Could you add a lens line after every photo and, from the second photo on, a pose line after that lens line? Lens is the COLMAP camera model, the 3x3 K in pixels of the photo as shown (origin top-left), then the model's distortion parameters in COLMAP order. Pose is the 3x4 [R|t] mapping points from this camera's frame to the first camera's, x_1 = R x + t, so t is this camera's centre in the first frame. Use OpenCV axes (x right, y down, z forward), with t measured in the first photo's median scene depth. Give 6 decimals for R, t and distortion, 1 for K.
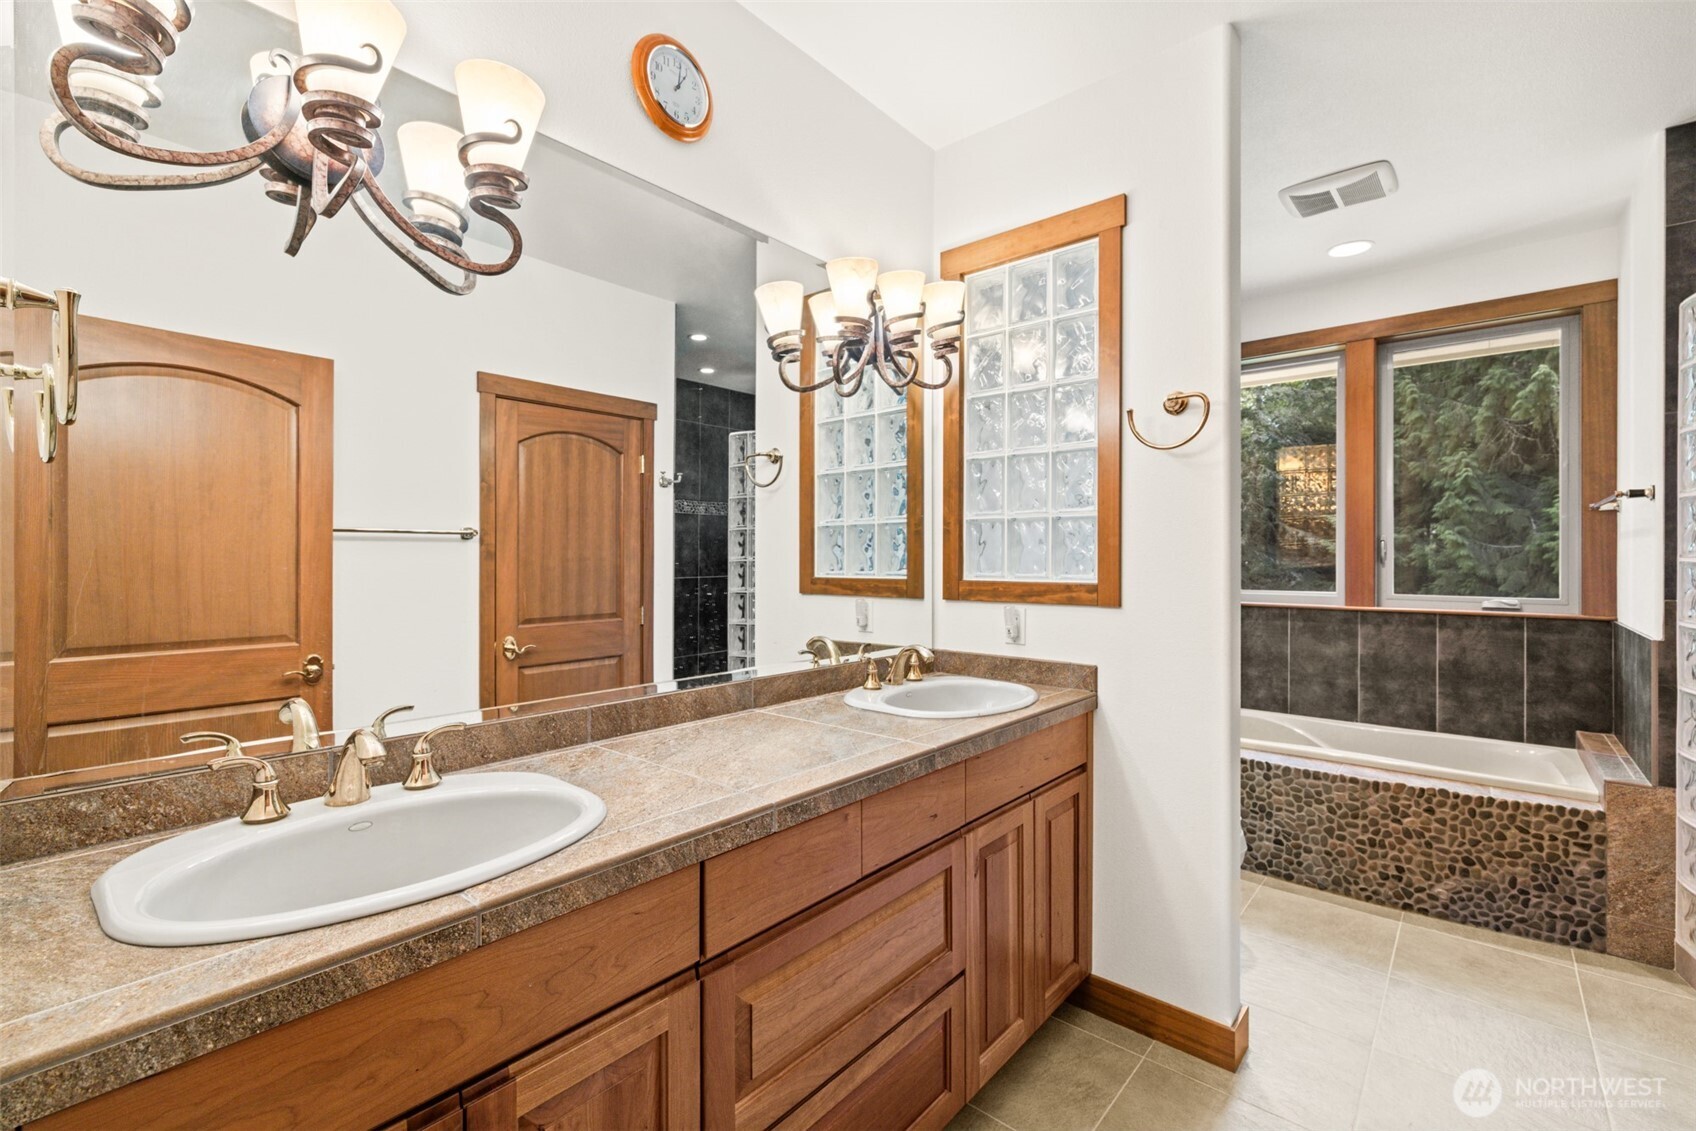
lens RADIAL K [[724.8, 0, 844.2], [0, 724.8, 563.6], [0, 0, 1]] dist [0.003275, 0.000039]
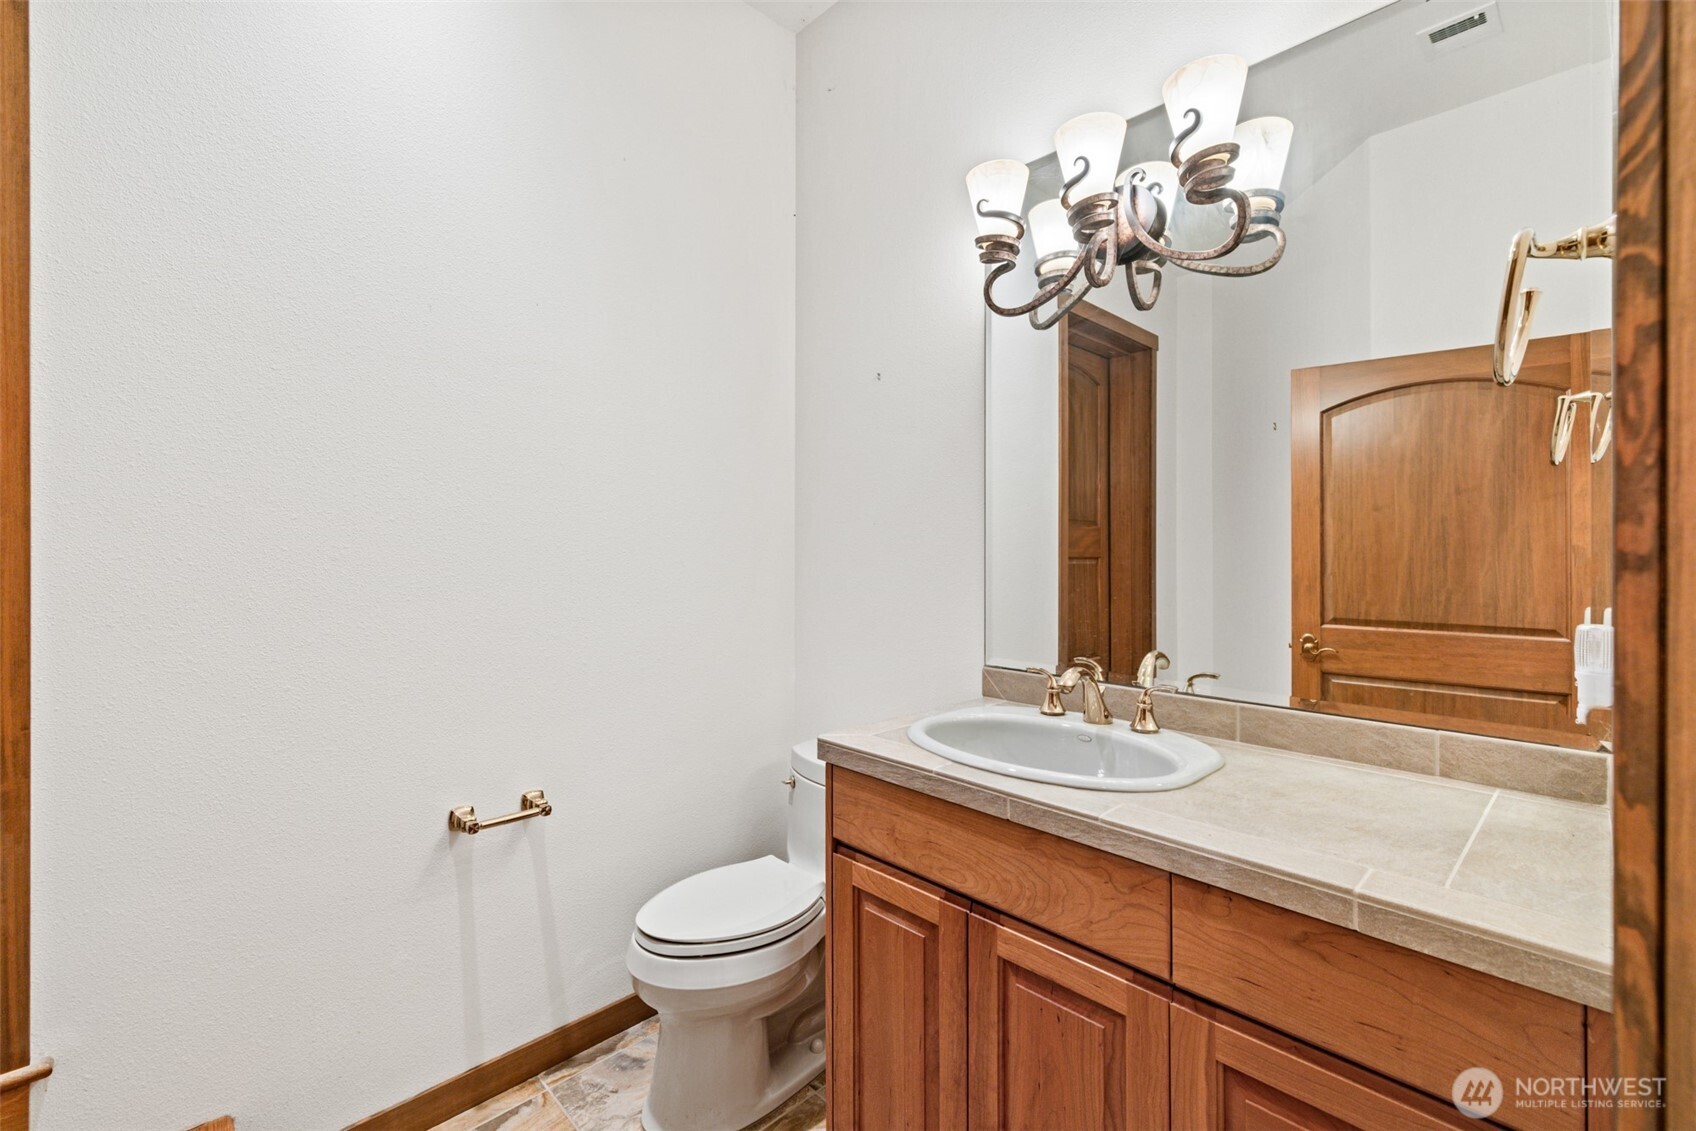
lens RADIAL K [[724.8, 0, 844.9], [0, 724.8, 559.9], [0, 0, 1]] dist [0.003275, 0.000039]
pose [[-0.120551, 0.006612, -0.992685, 0.549168], [0.003800, 0.999974, 0.006199, 0.012054], [0.992700, -0.003025, -0.120573, 0.567940]]
